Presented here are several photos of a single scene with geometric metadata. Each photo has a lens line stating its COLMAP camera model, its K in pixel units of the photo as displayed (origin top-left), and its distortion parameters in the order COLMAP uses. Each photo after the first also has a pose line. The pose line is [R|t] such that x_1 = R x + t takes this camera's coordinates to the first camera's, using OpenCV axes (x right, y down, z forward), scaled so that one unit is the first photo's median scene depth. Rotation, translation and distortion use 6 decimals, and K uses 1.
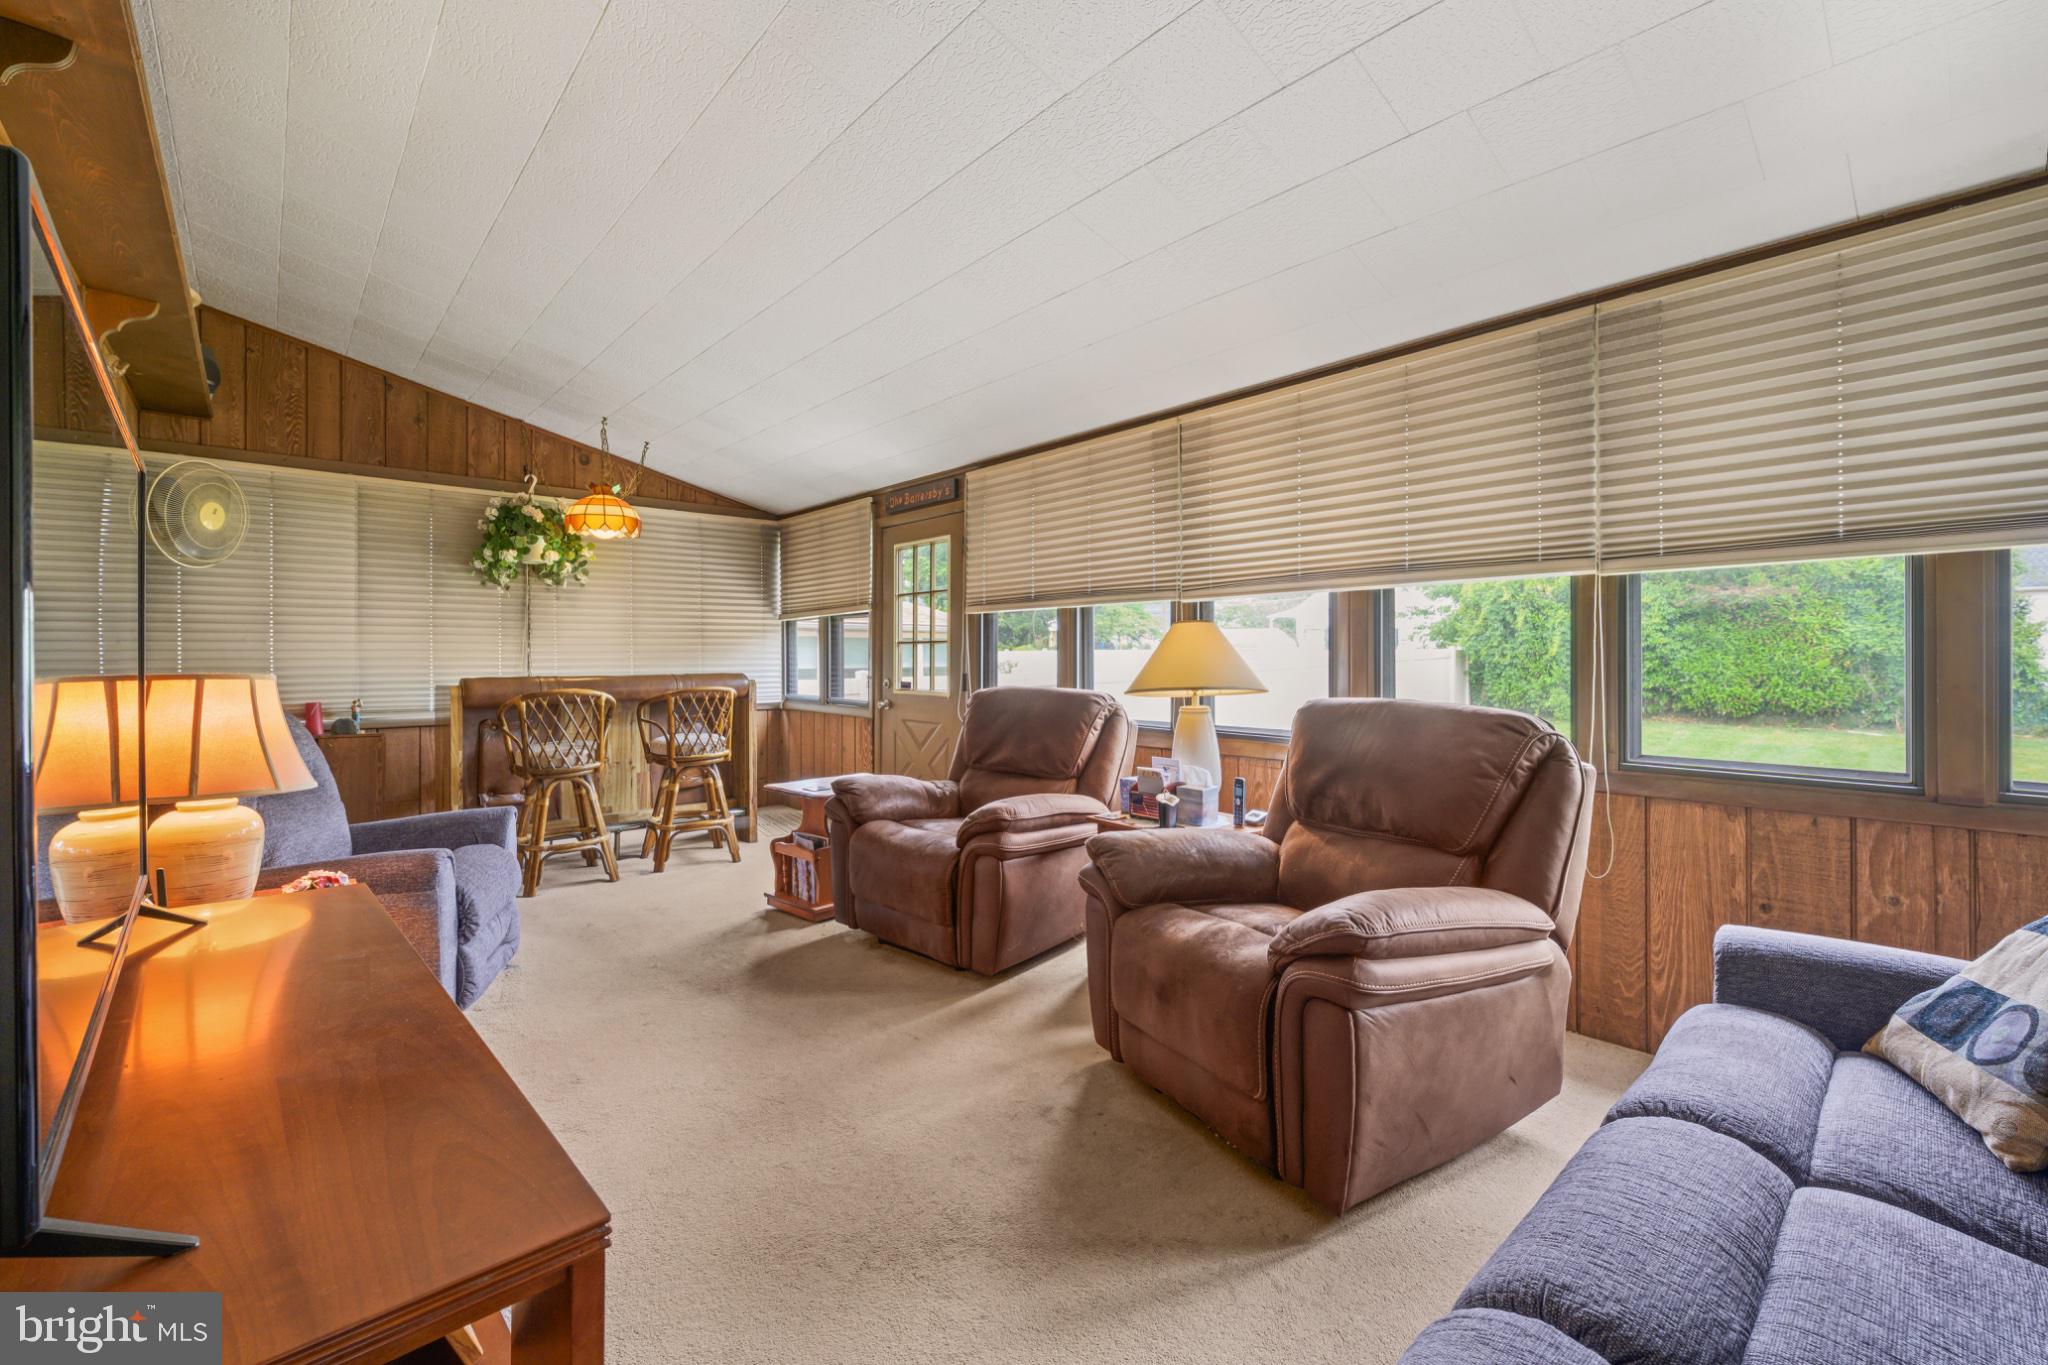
lens RADIAL K [[876.3, 0, 1036.6], [0, 876.3, 653.2], [0, 0, 1]] dist [0.001746, 0.000209]
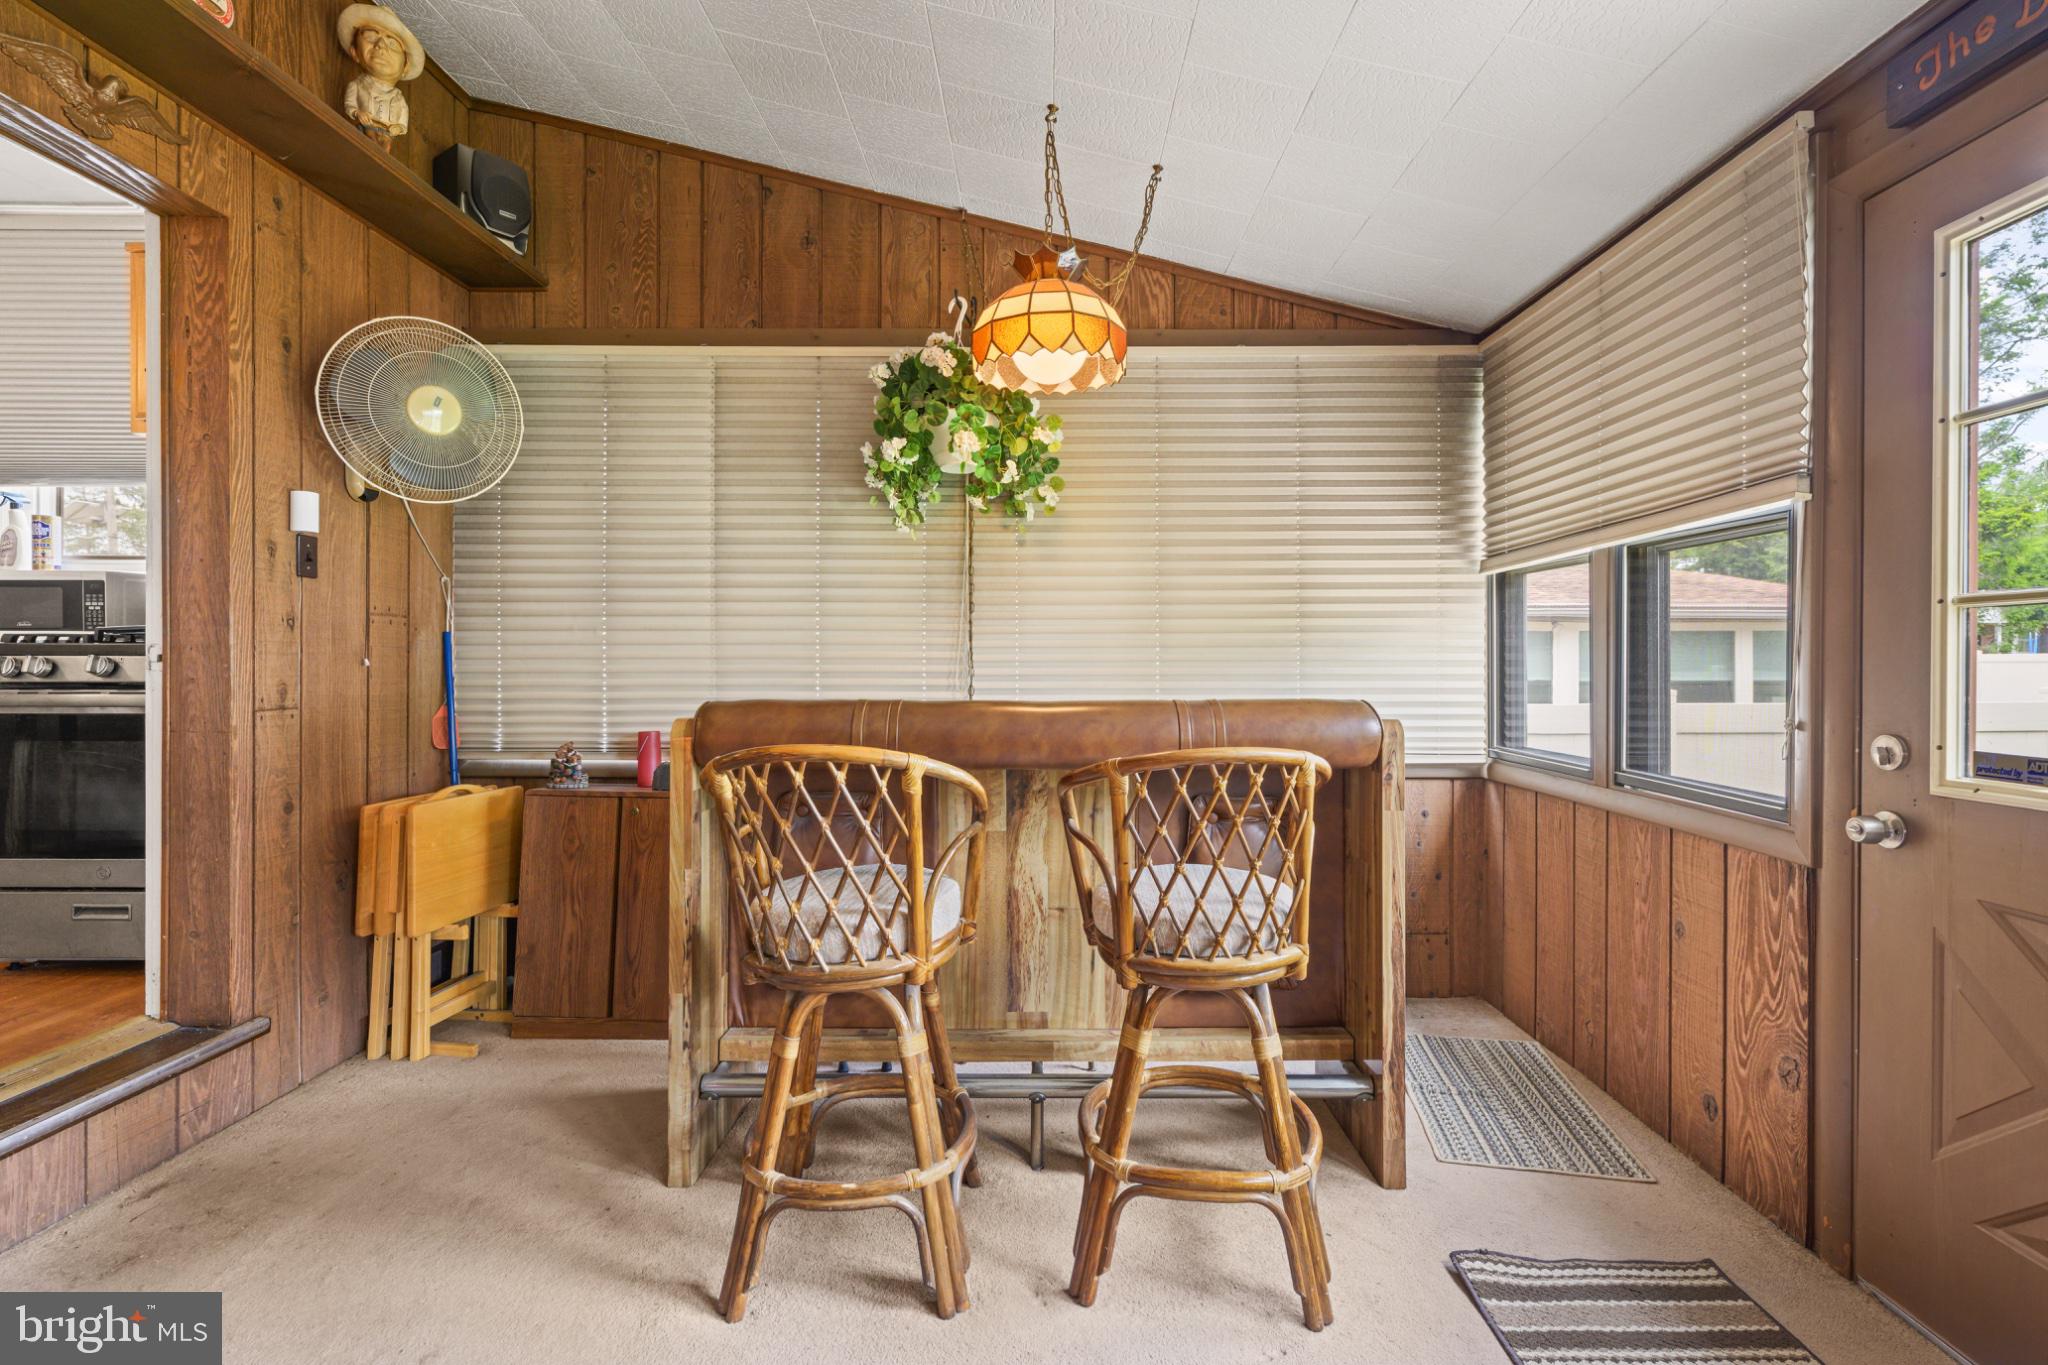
lens RADIAL K [[906.9, 0, 1049.2], [0, 906.9, 662.3], [0, 0, 1]] dist [0.000959, -0.000775]
pose [[0.737618, 0.003939, -0.675207, -0.192289], [-0.001040, 0.999988, 0.004698, 0.005507], [0.675218, -0.002764, 0.737613, 0.681995]]
